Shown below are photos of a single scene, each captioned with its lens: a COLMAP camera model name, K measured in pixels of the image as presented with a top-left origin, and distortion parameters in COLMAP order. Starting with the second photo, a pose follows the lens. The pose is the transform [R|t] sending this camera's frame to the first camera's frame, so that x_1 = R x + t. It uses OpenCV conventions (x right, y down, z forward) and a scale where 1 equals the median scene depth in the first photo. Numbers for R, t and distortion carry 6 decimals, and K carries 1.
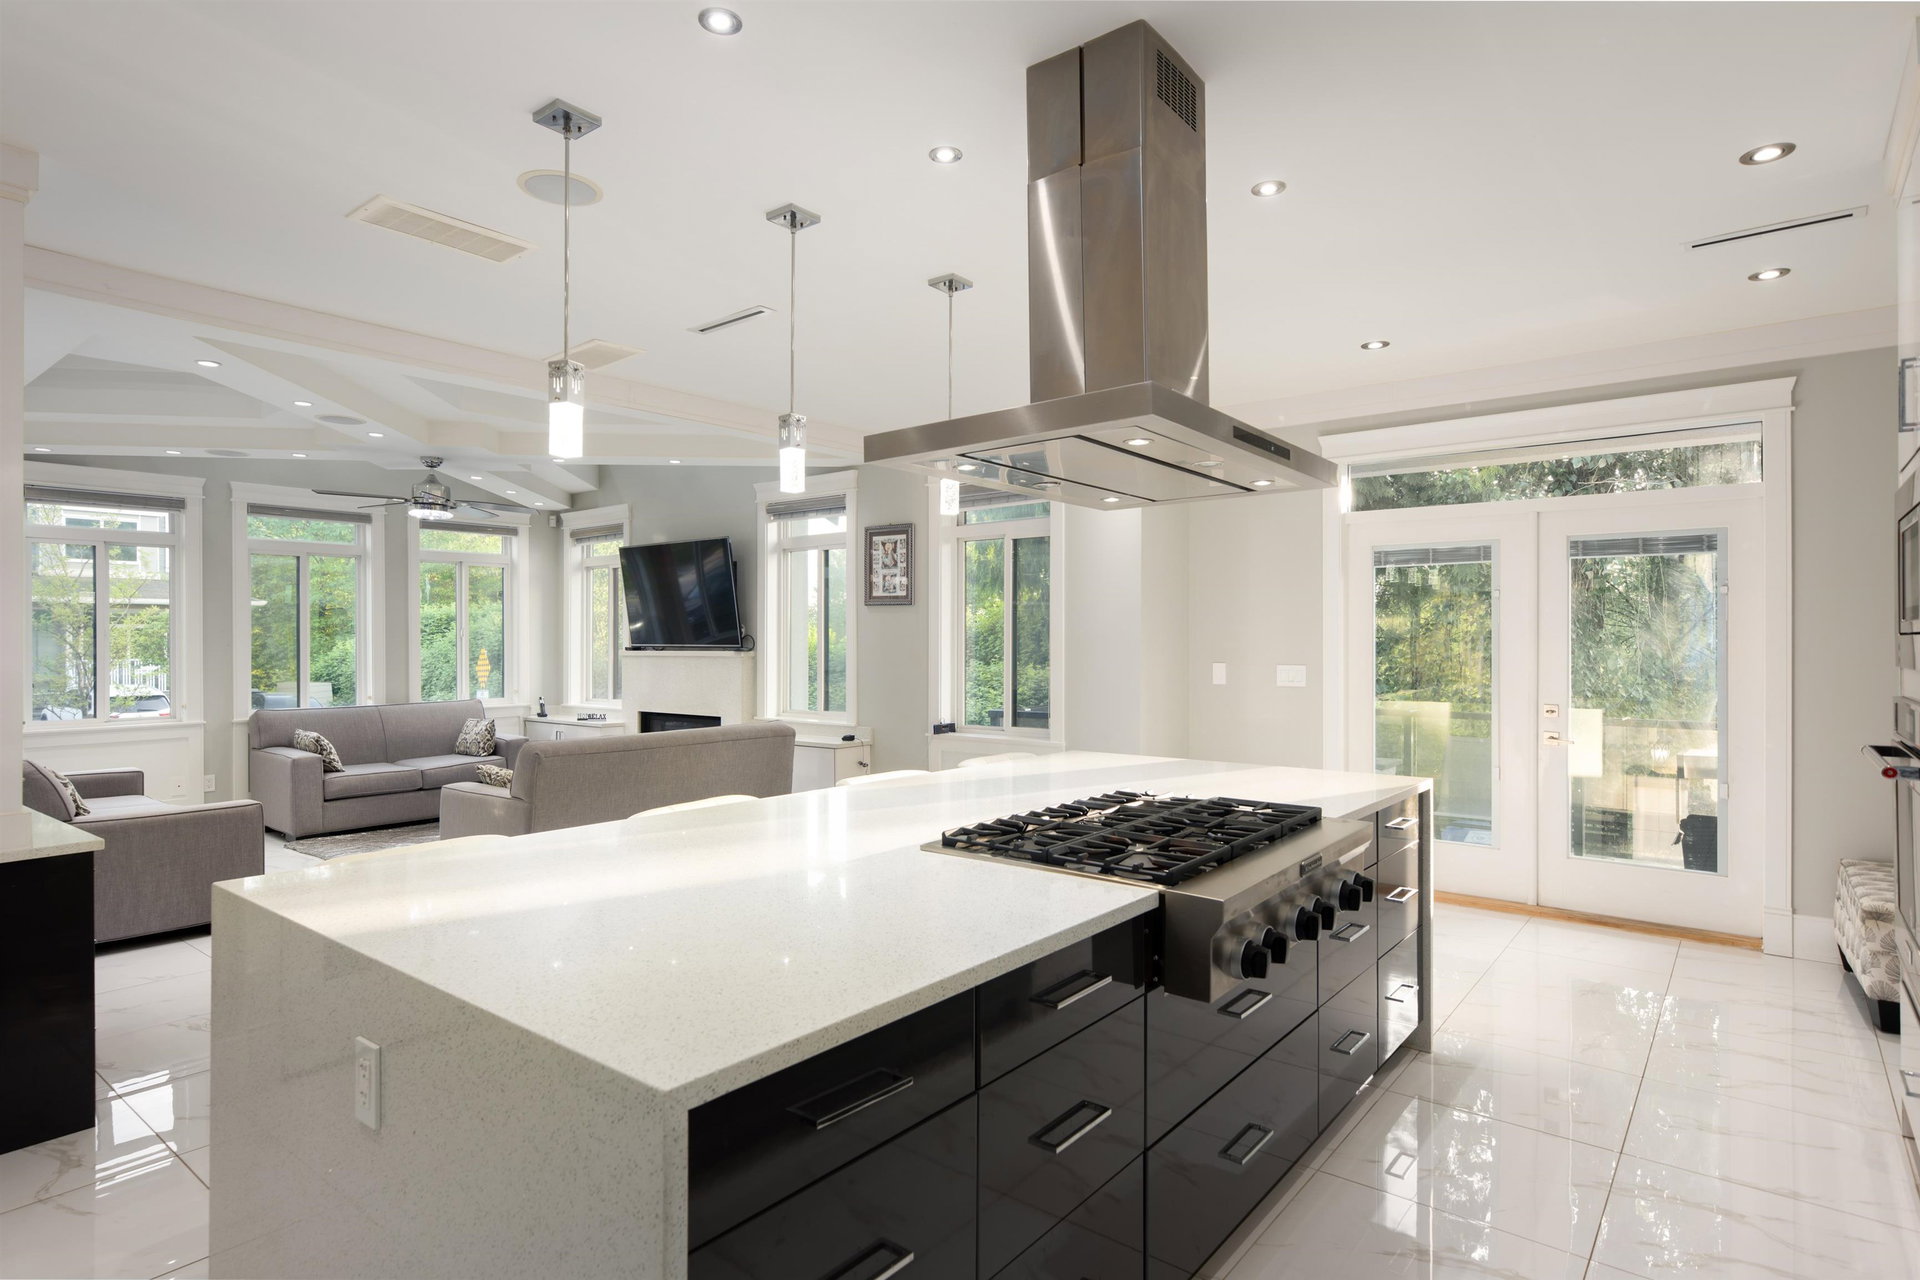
lens RADIAL K [[987.2, 0, 969.3], [0, 987.2, 637.6], [0, 0, 1]] dist [-0.002620, 0.000257]
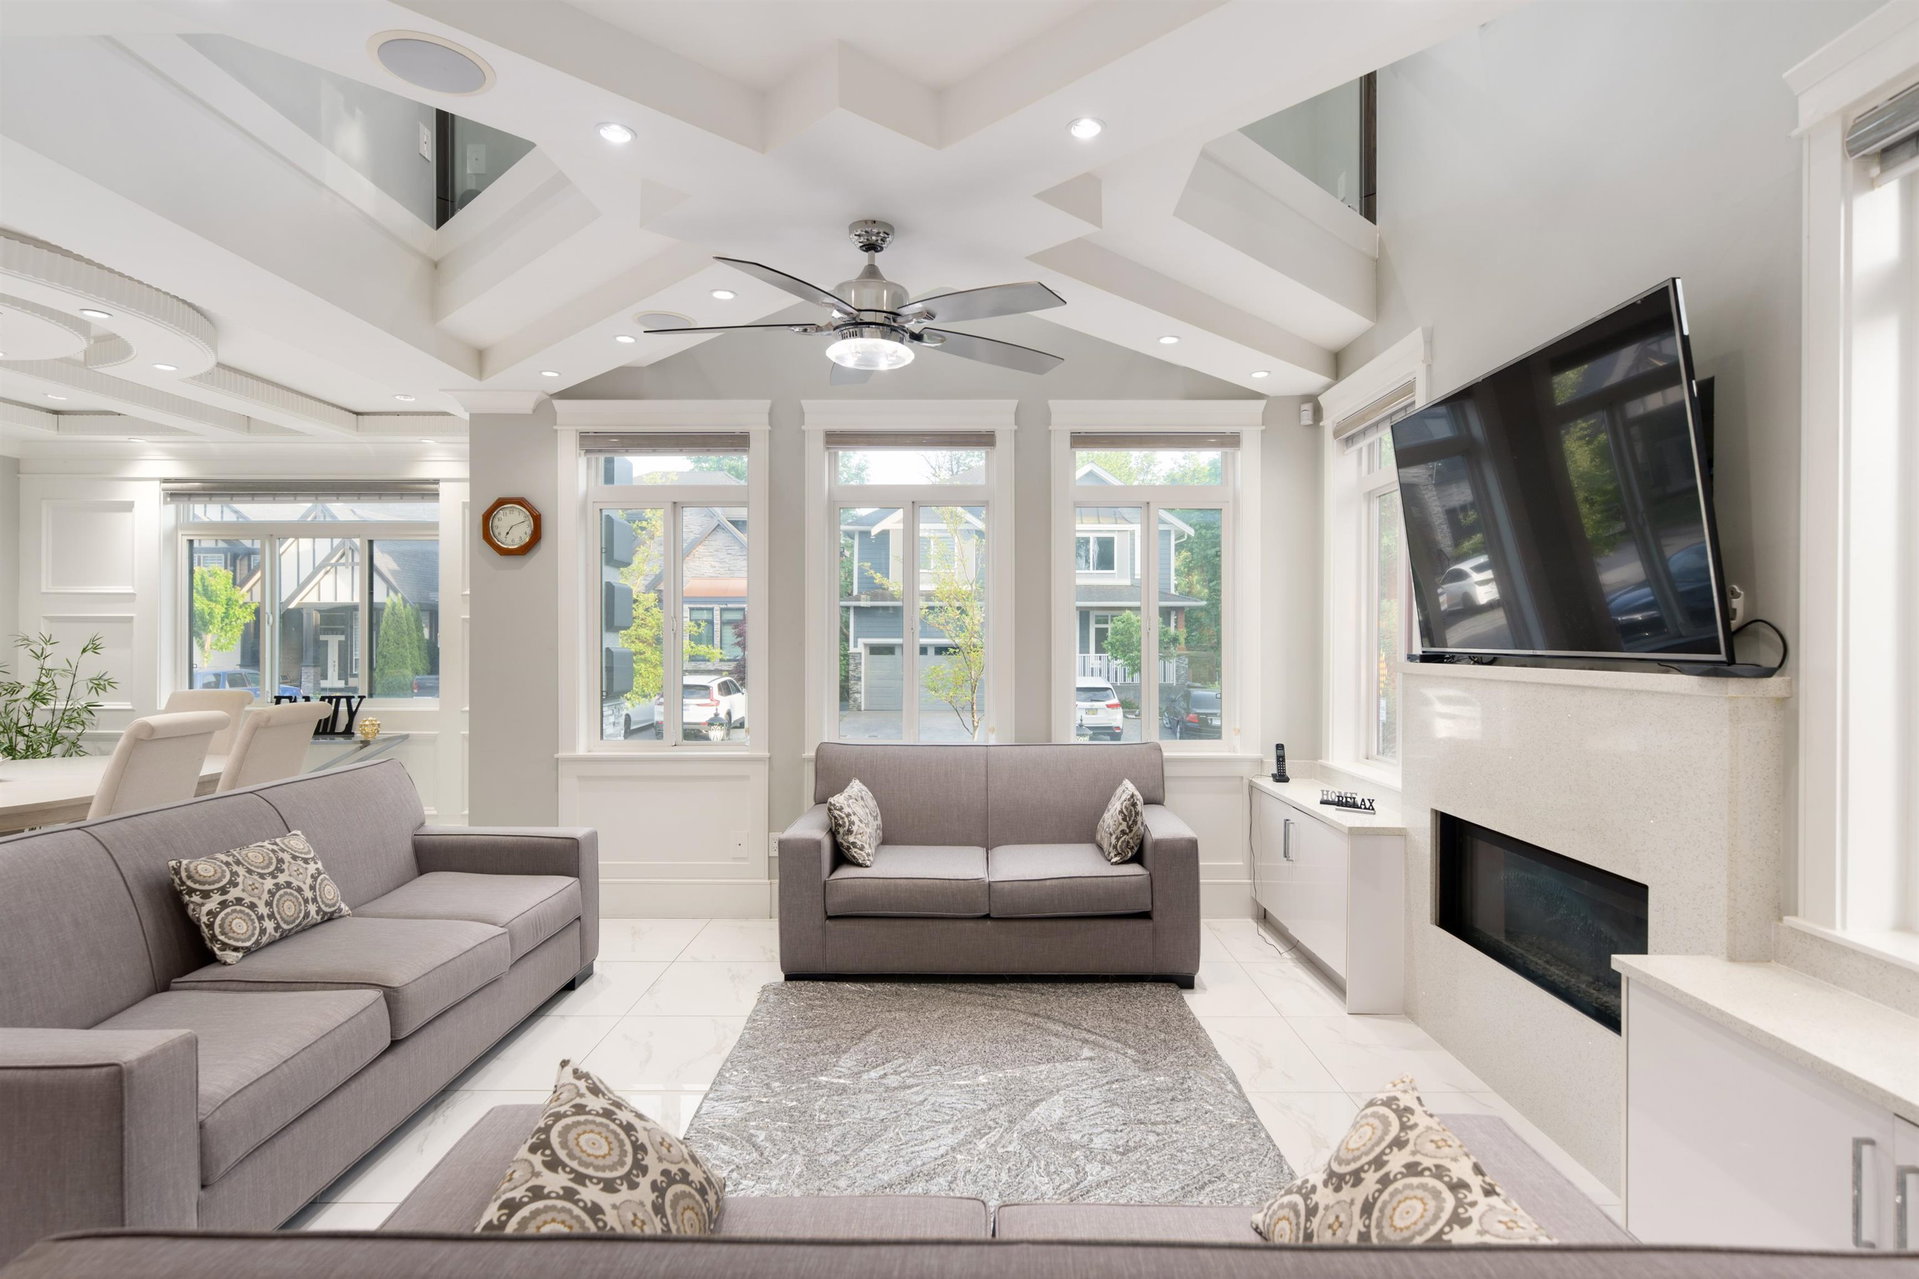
lens RADIAL K [[986.7, 0, 969.1], [0, 986.7, 635.8], [0, 0, 1]] dist [-0.002620, 0.000257]
pose [[0.615495, 0.001908, -0.788138, -0.144907], [-0.002376, 0.999997, 0.000566, 0.002295], [0.788137, 0.001524, 0.615498, 0.668080]]
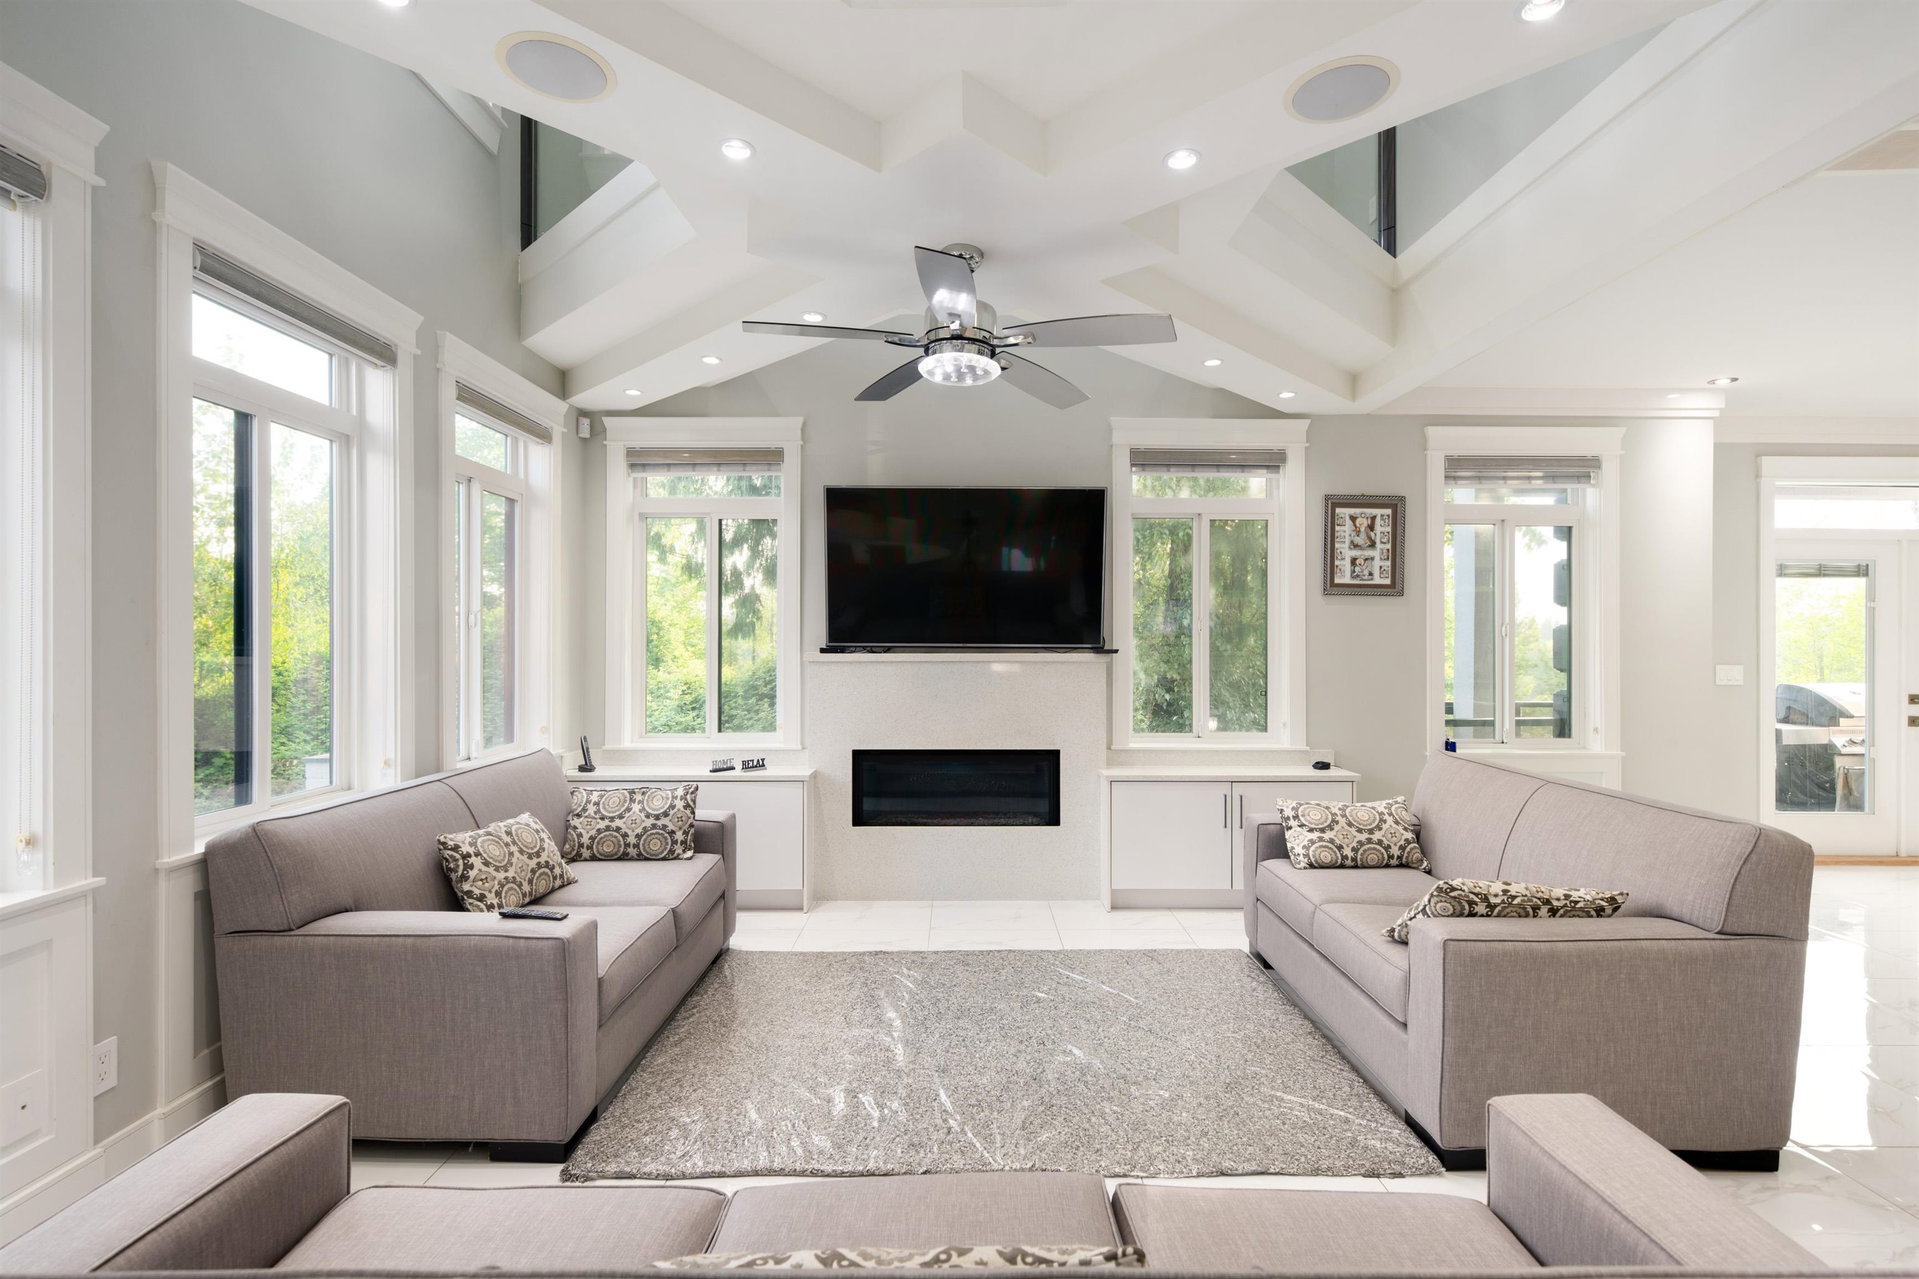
lens RADIAL K [[875.6, 0, 955.6], [0, 875.6, 645.4], [0, 0, 1]] dist [-0.007107, 0.004039]
pose [[0.788487, 0.003393, 0.615042, -0.710380], [-0.005646, 0.999983, 0.001722, 0.007516], [-0.615026, -0.004830, 0.788492, 0.588885]]
